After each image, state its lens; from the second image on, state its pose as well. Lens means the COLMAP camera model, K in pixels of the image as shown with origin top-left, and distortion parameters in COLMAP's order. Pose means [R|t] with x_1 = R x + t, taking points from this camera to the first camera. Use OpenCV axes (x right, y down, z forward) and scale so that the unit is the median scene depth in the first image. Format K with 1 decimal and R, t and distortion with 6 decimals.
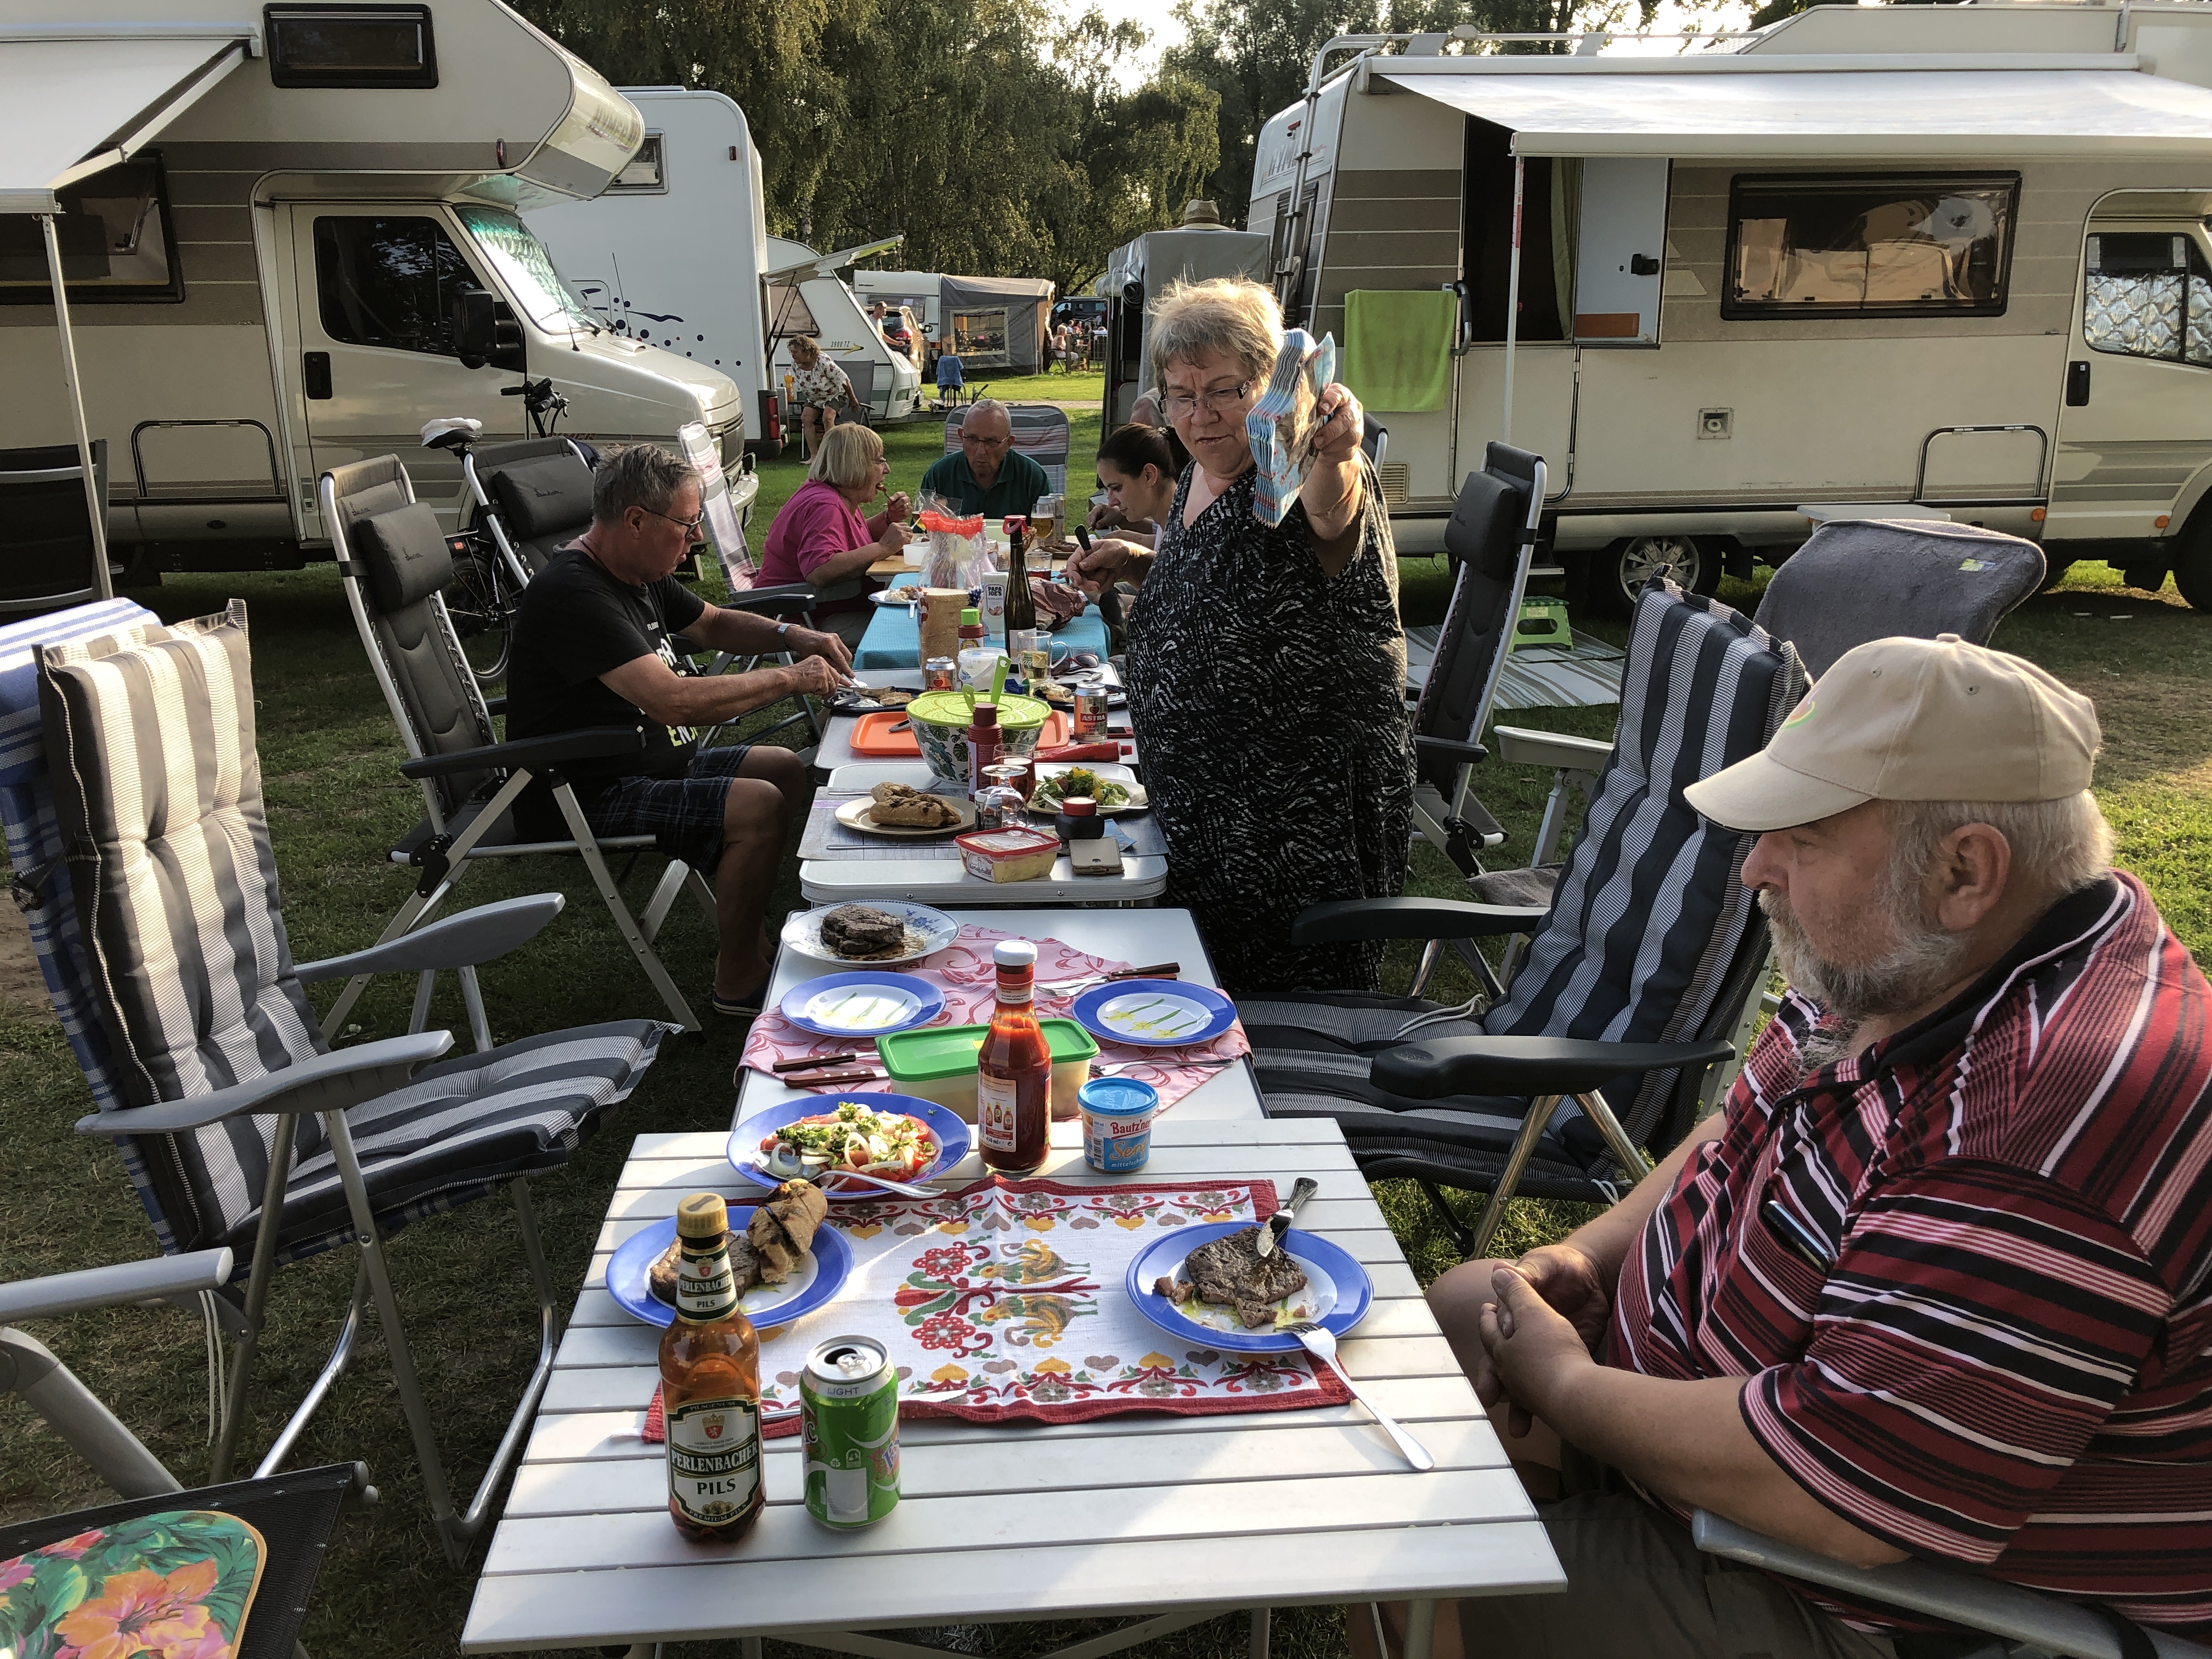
lens RADIAL K [[1836.3, 0, 1180.2], [0, 1836.3, 832.9], [0, 0, 1]] dist [0.003363, 0.019448]
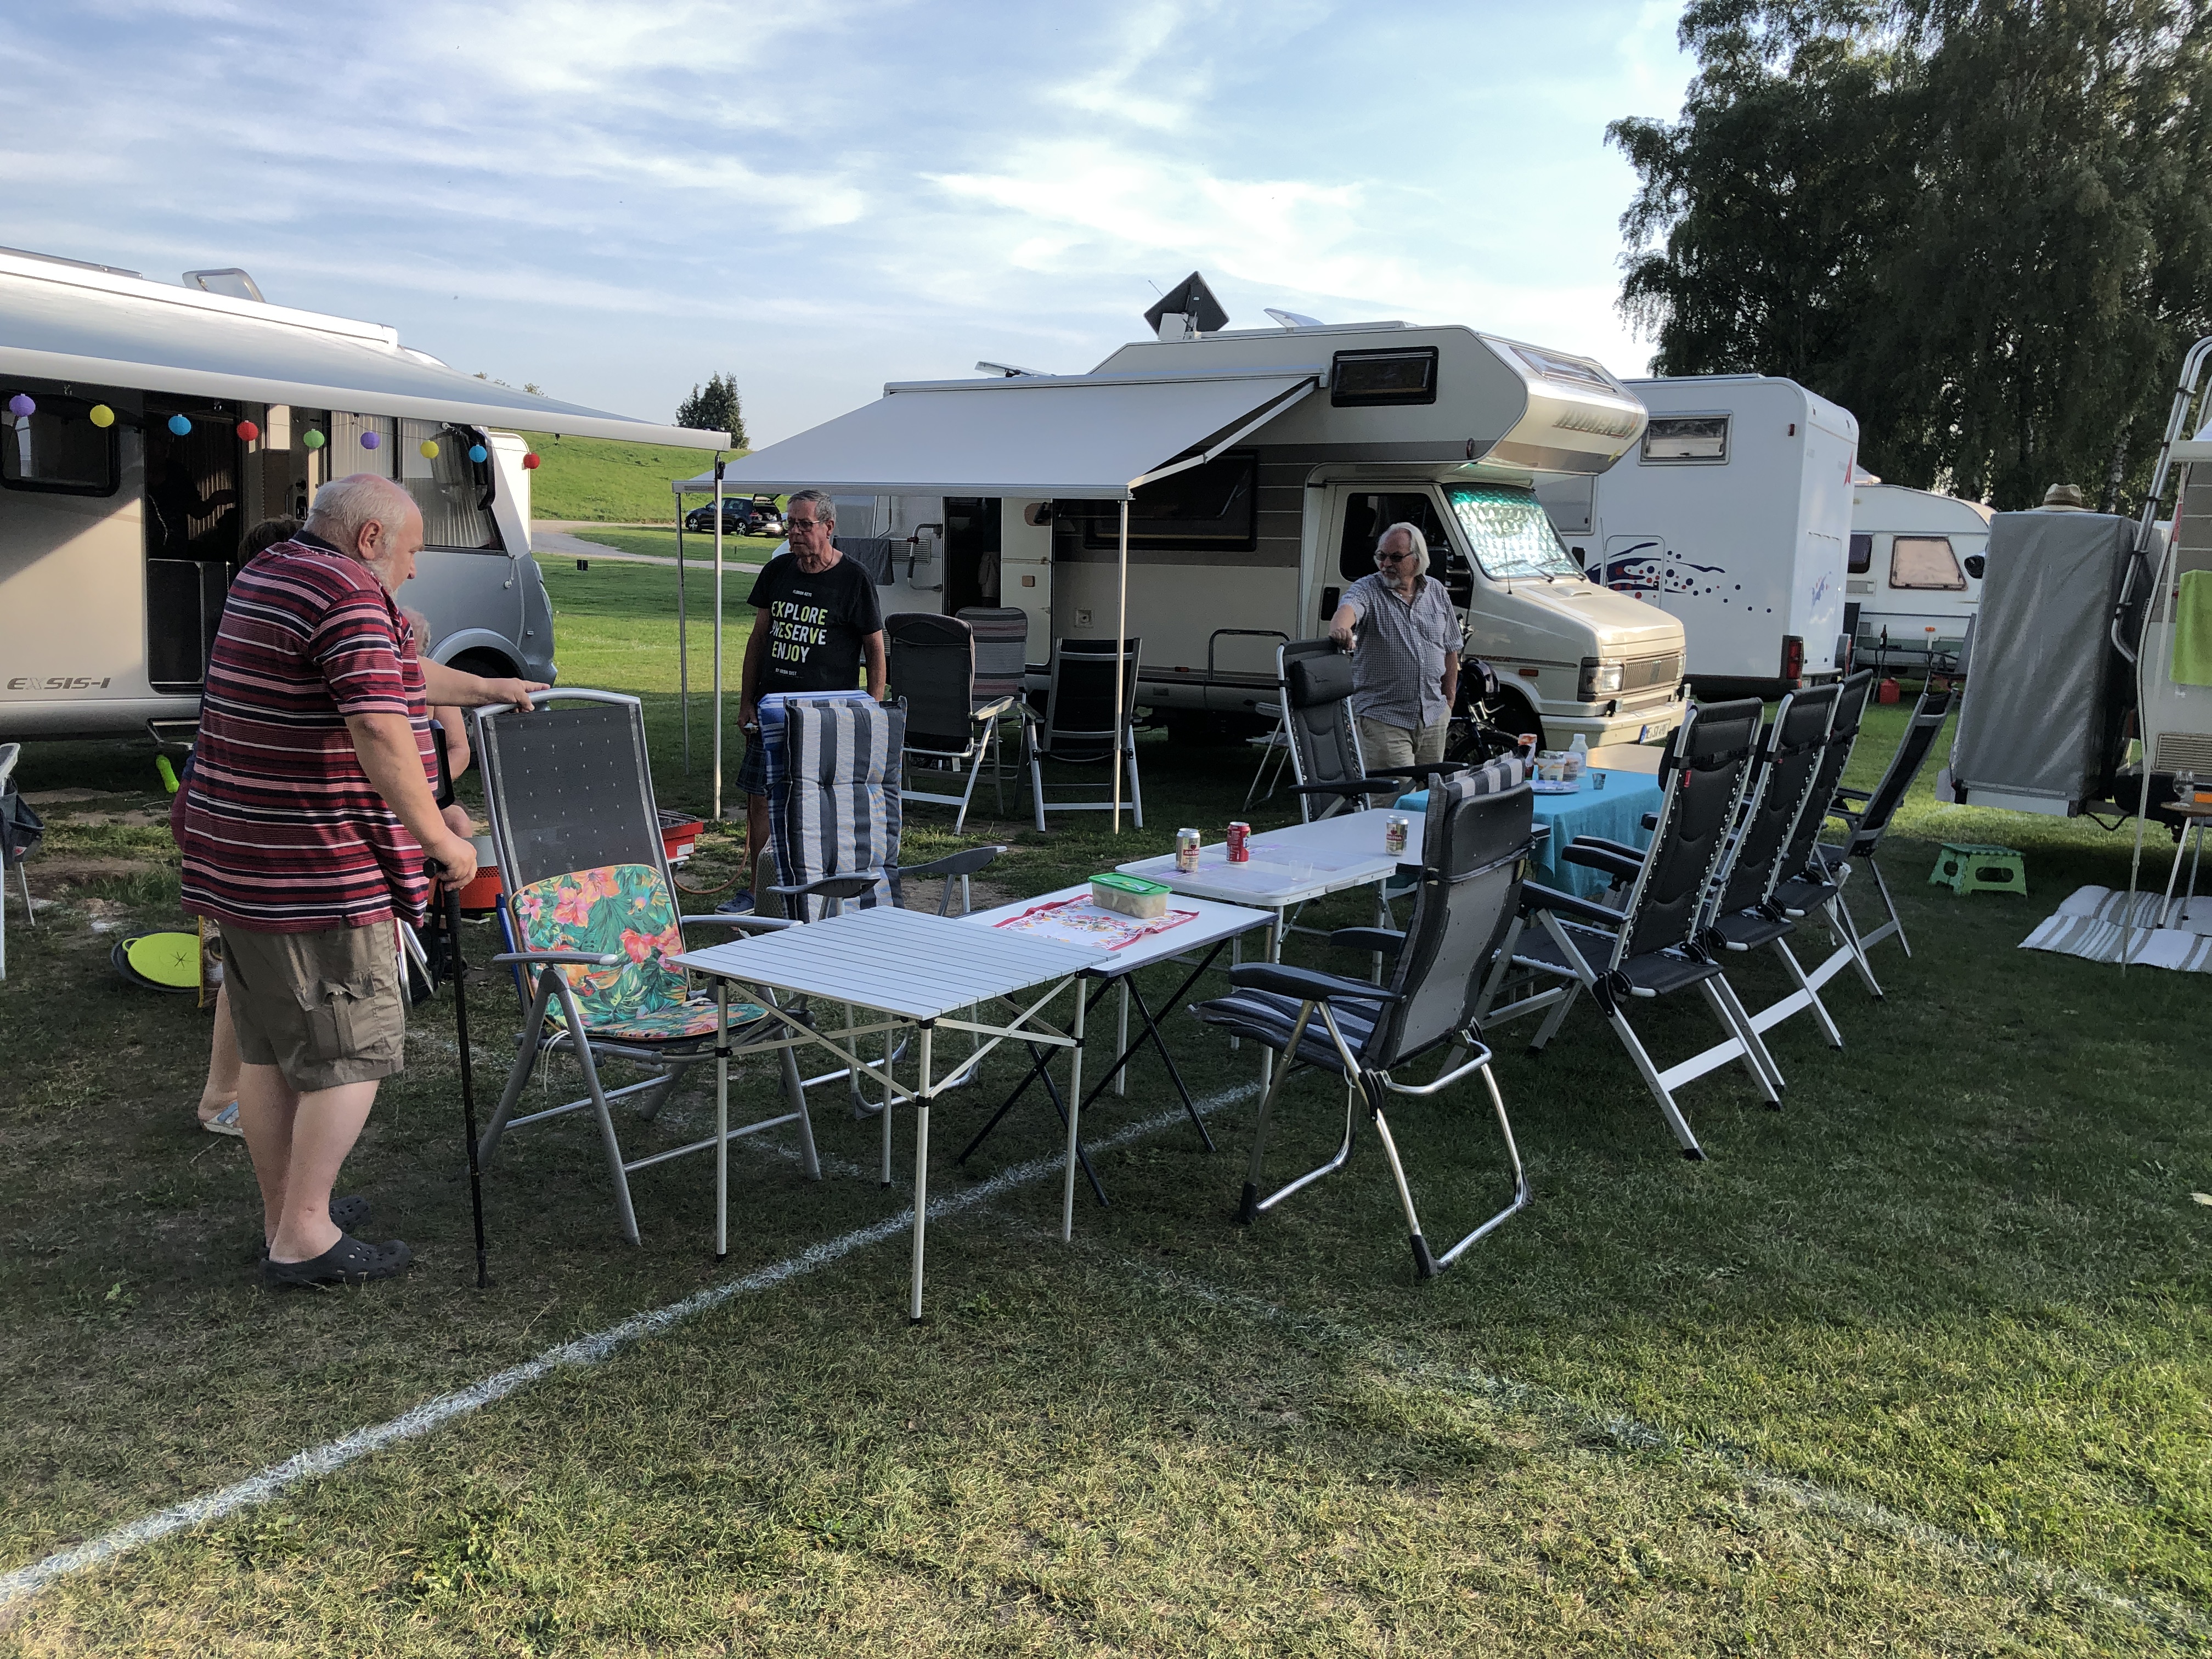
lens RADIAL K [[1800.0, 0, 1106.0], [0, 1800.0, 829.5], [0, 0, 1]] dist [-0.004497, -0.007396]
pose [[0.778781, 0.123752, -0.614968, 0.258801], [-0.199105, 0.978419, -0.055252, 0.025625], [0.594859, 0.165472, 0.786614, -0.137445]]
